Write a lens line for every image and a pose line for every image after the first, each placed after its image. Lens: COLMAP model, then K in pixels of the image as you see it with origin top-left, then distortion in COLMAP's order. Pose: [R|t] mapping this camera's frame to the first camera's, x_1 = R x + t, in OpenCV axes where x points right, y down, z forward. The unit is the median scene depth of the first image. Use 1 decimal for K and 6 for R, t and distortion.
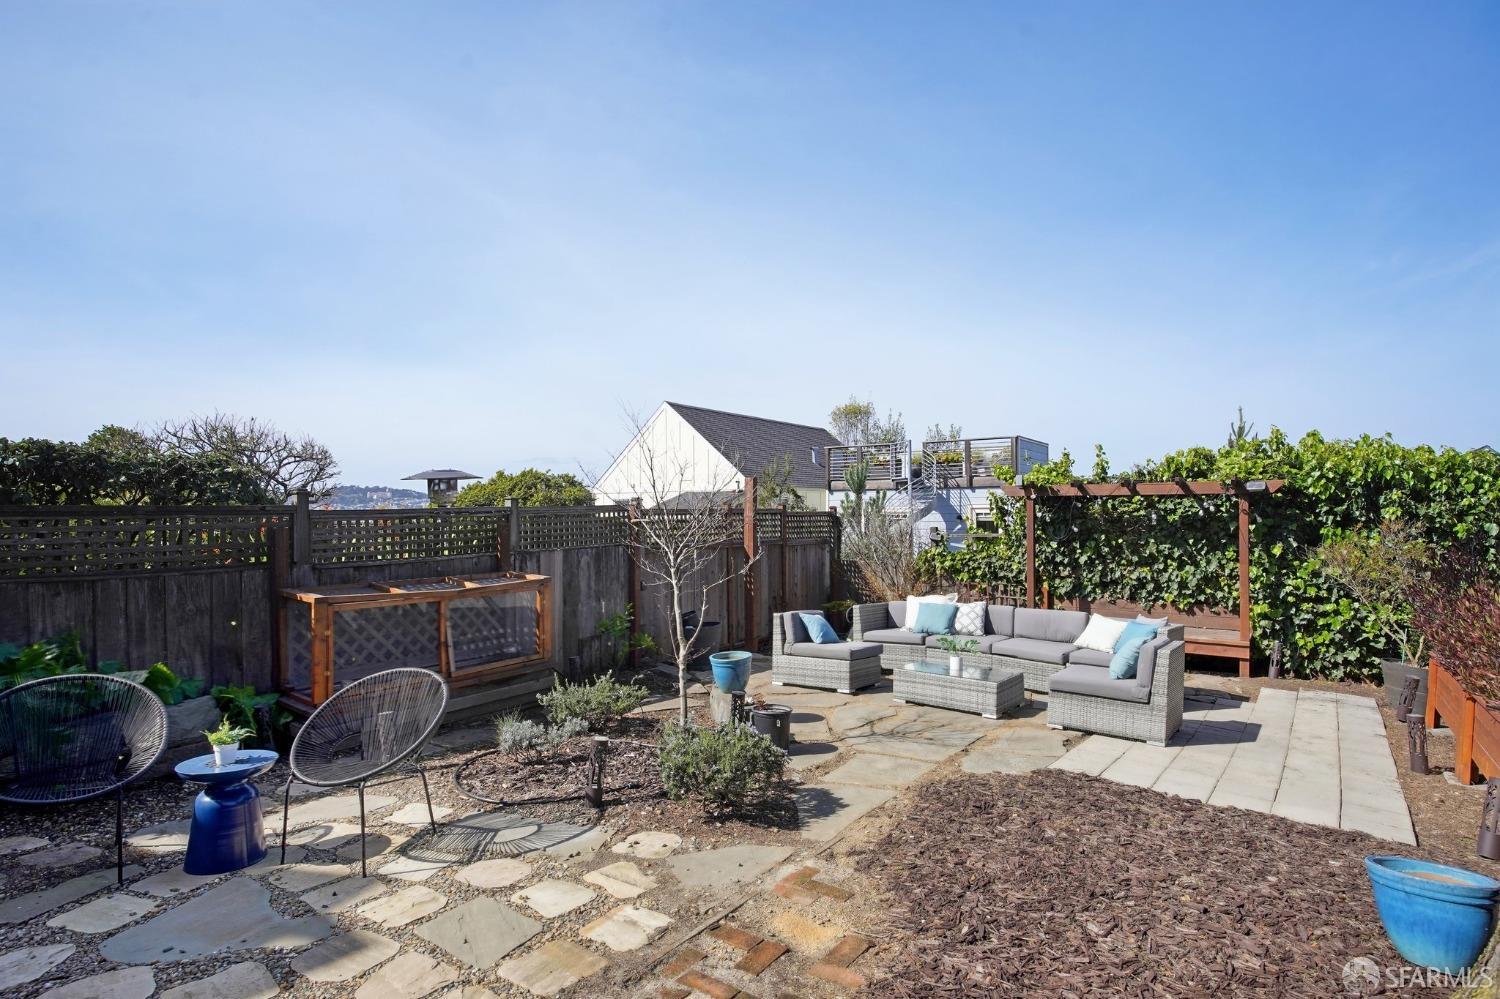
lens RADIAL K [[768.9, 0, 750.0], [0, 768.9, 499.5], [0, 0, 1]] dist [-0.062029, 0.023217]
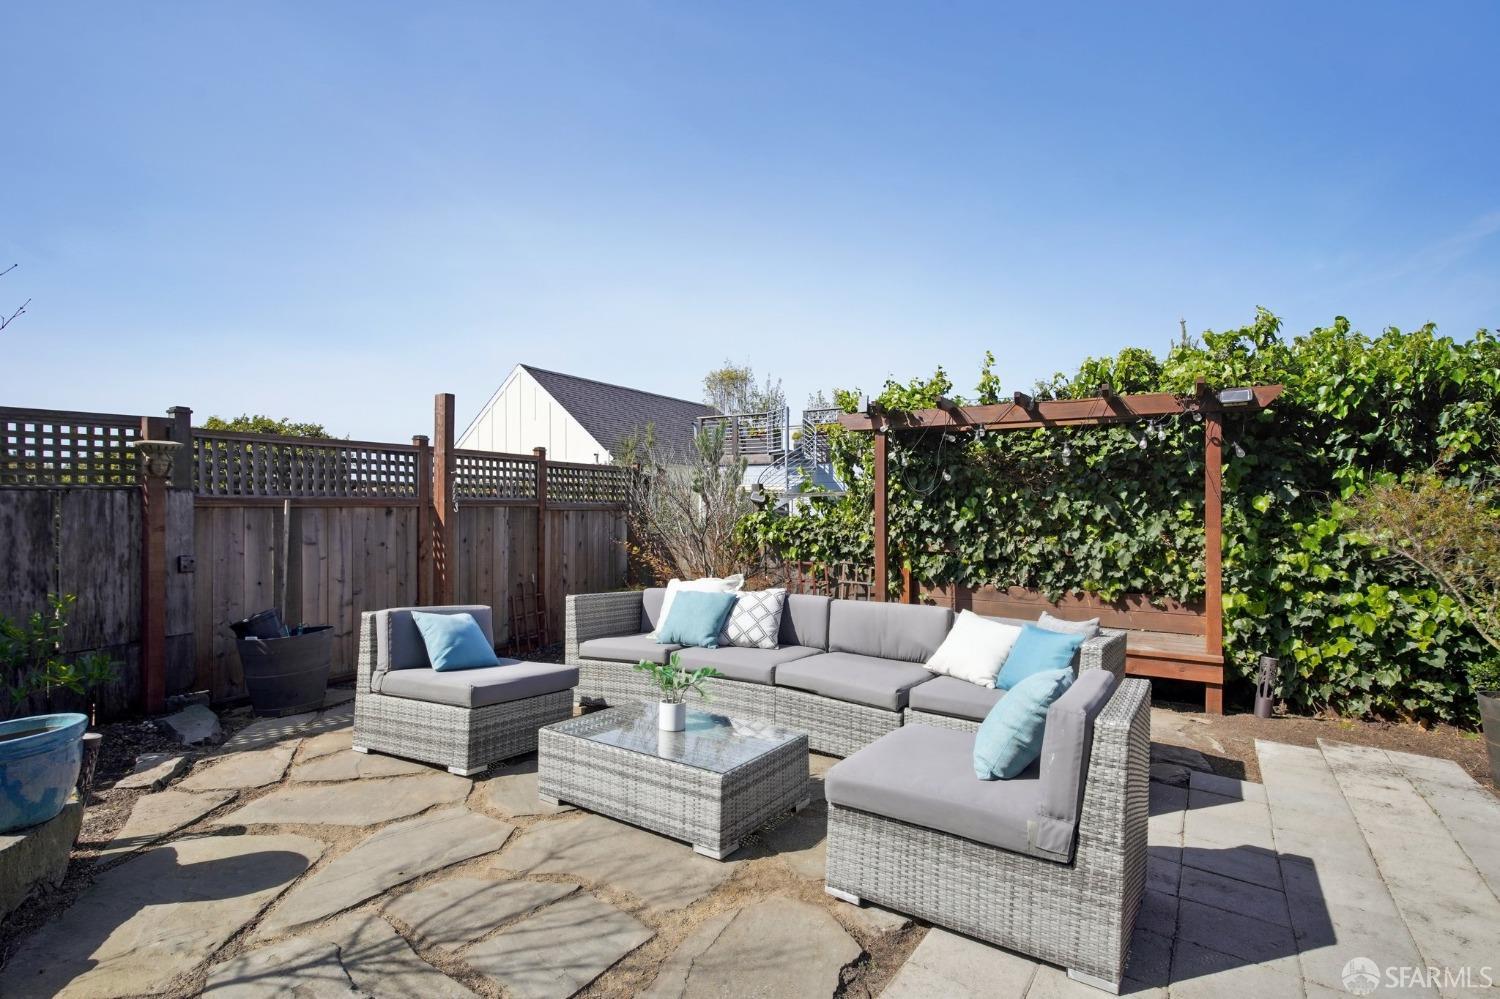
lens RADIAL K [[732.2, 0, 747.4], [0, 732.2, 493.0], [0, 0, 1]] dist [-0.000255, -0.000299]
pose [[0.995715, 0.006797, 0.092225, 0.215615], [-0.006618, 0.999976, -0.002244, 0.058707], [-0.092238, 0.001624, 0.995736, 0.421604]]
